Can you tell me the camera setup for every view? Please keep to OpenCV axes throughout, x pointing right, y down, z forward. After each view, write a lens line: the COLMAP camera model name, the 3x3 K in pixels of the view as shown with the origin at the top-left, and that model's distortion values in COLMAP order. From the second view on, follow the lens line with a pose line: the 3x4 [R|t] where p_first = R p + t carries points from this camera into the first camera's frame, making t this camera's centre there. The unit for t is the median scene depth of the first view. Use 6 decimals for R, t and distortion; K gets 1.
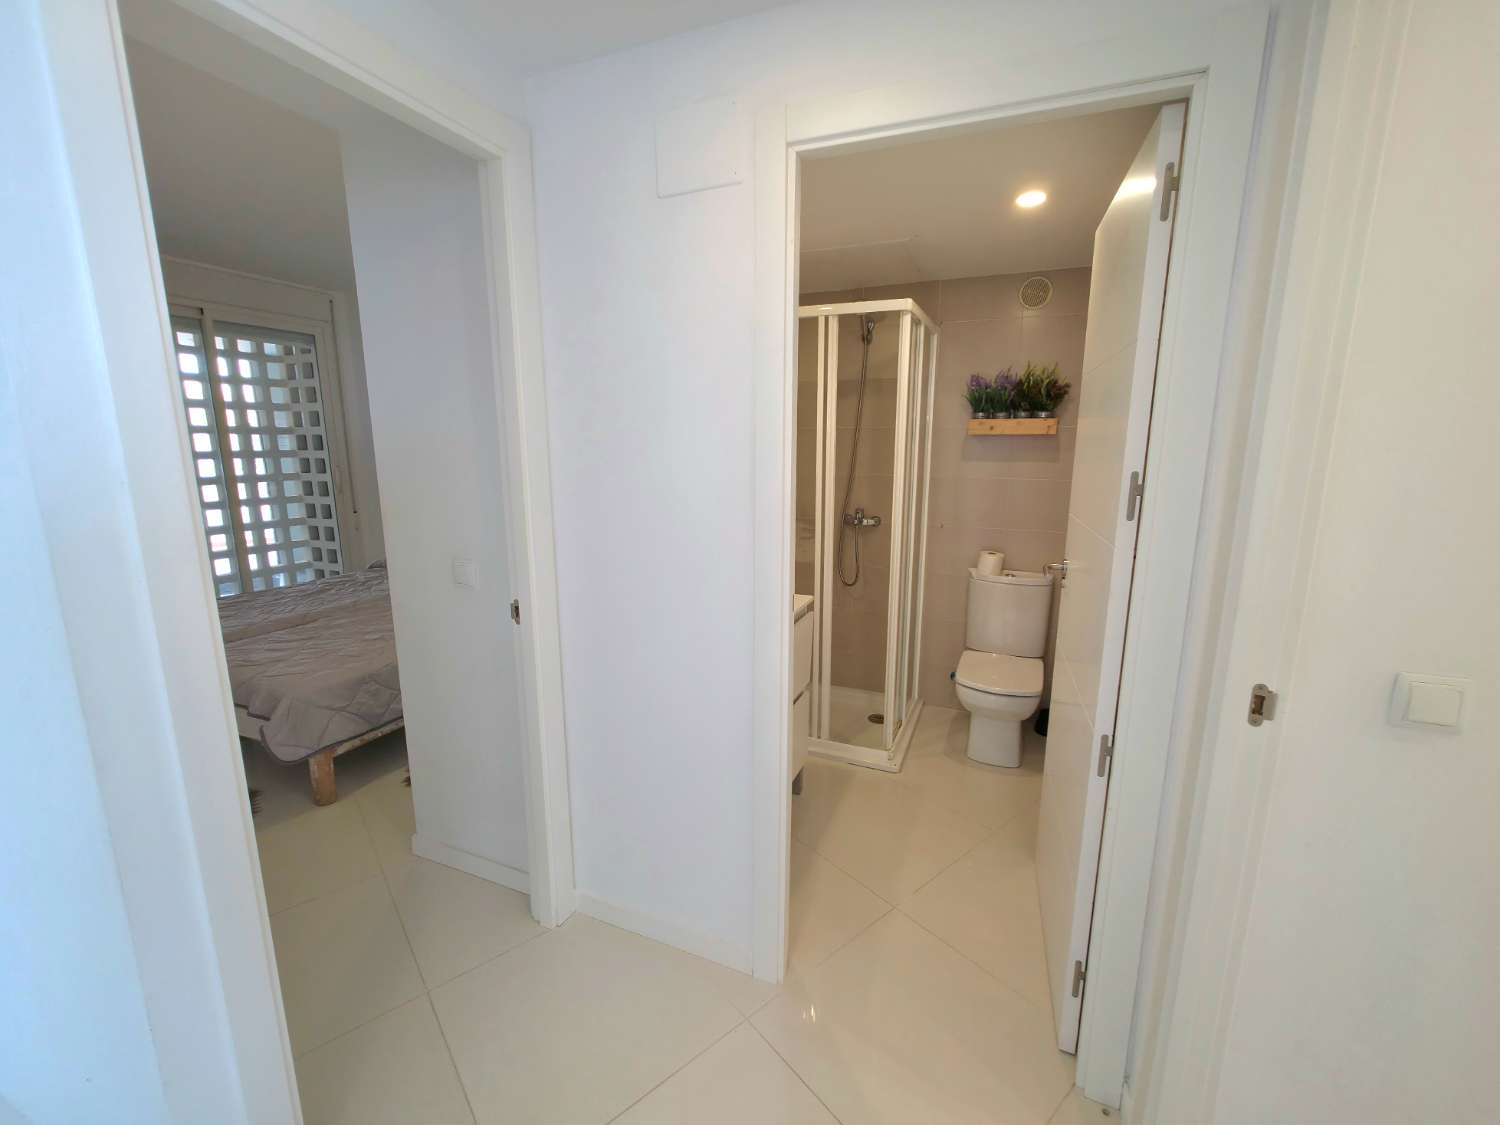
lens RADIAL K [[612.7, 0, 751.6], [0, 612.7, 557.7], [0, 0, 1]] dist [0.002853, 0.000512]
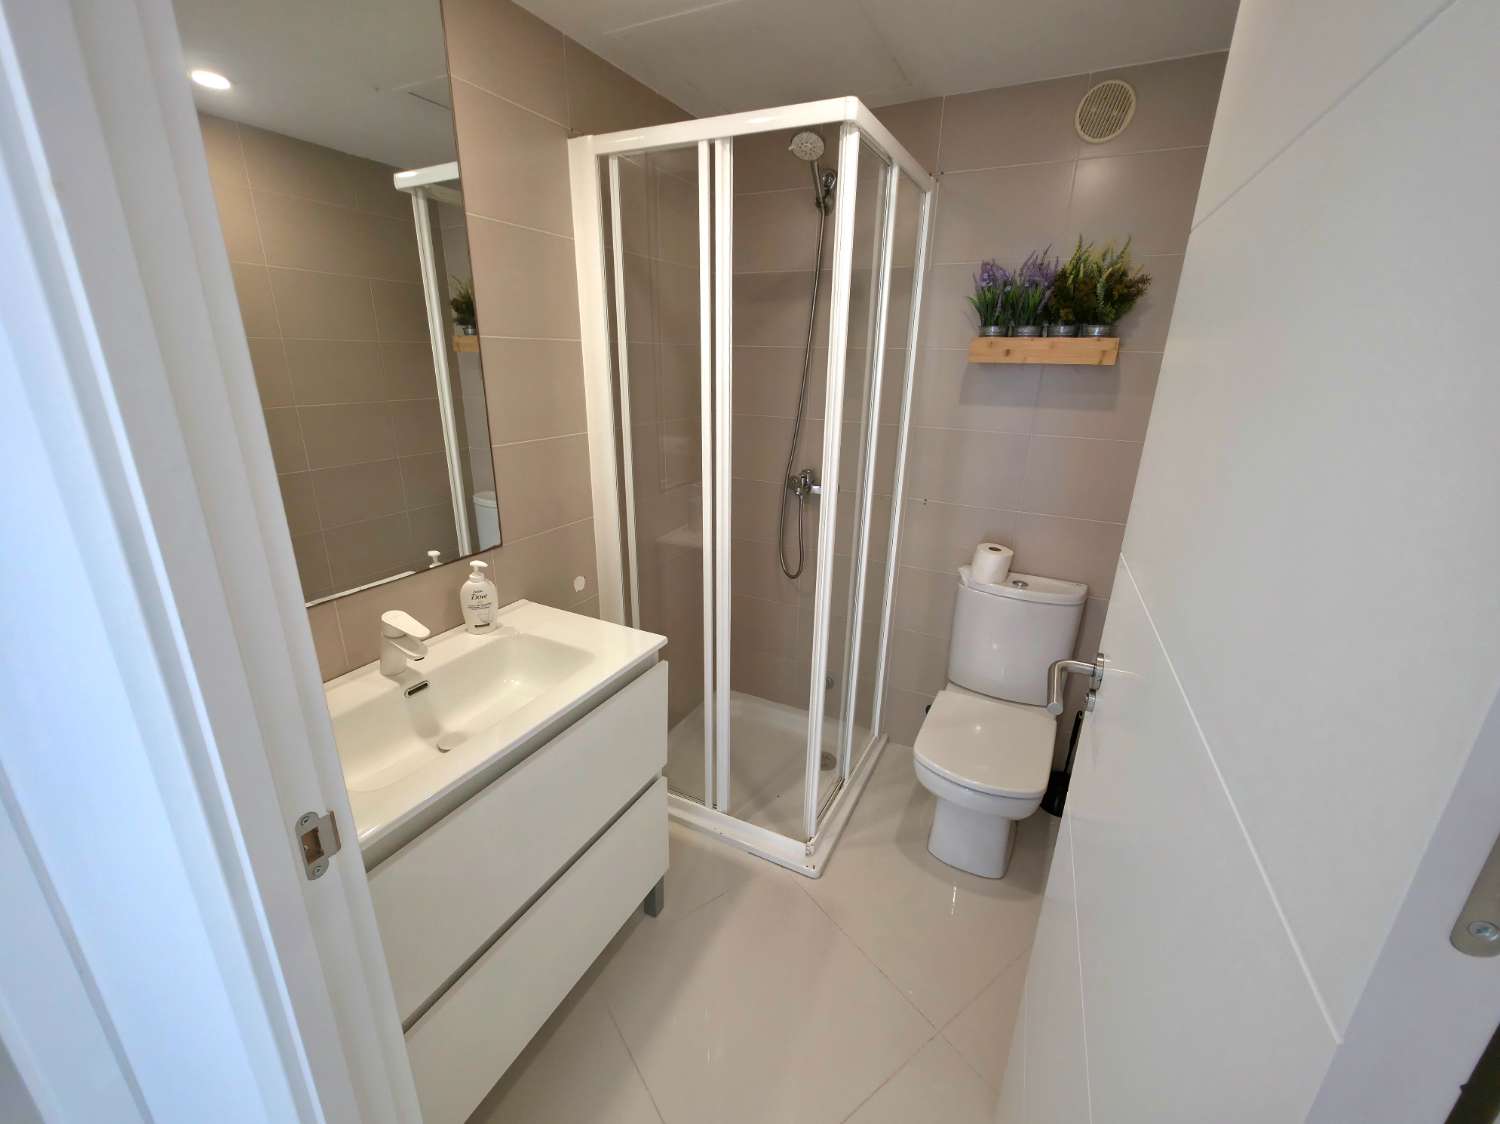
lens RADIAL K [[601.9, 0, 747.0], [0, 601.9, 556.6], [0, 0, 1]] dist [-0.000540, -0.000189]
pose [[0.996883, 0.039347, -0.068389, 0.179733], [-0.030138, 0.990949, 0.130816, -0.079399], [0.072917, -0.128347, 0.989045, 0.356115]]
